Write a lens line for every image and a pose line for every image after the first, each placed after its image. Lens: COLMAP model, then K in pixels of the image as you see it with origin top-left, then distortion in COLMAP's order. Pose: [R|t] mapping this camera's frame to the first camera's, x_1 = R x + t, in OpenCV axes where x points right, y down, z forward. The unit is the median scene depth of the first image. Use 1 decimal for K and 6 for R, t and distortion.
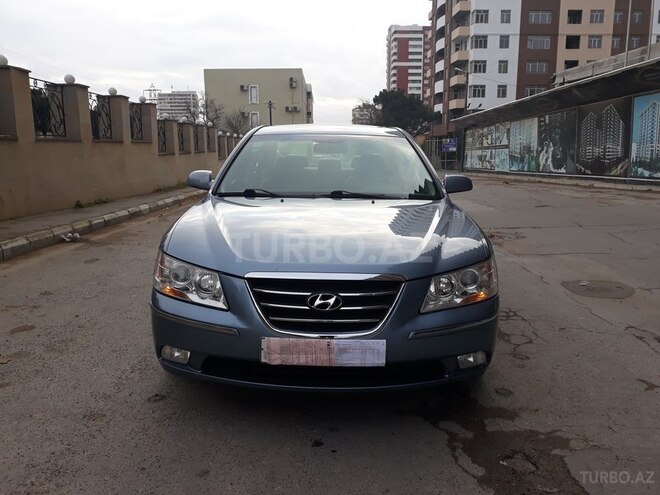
lens RADIAL K [[553.3, 0, 340.3], [0, 553.3, 247.8], [0, 0, 1]] dist [0.002875, -0.009455]
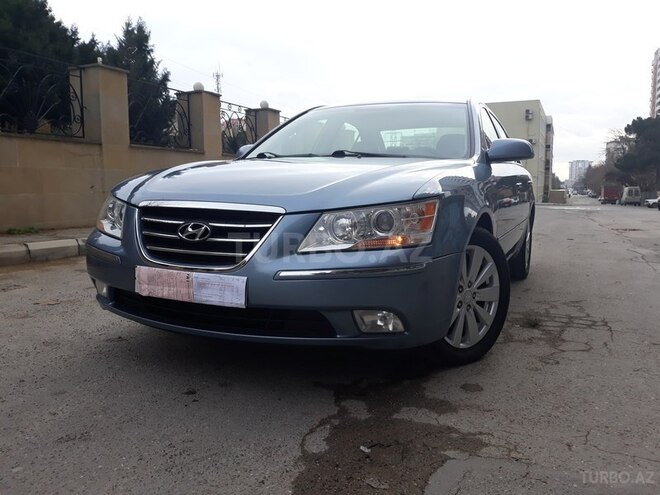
lens RADIAL K [[553.3, 0, 340.3], [0, 553.3, 247.8], [0, 0, 1]] dist [0.002875, -0.009455]
pose [[0.908791, 0.040973, -0.415235, 0.520517], [-0.069968, 0.996040, -0.054850, 0.143773], [0.411343, 0.078900, 0.908059, 0.249162]]
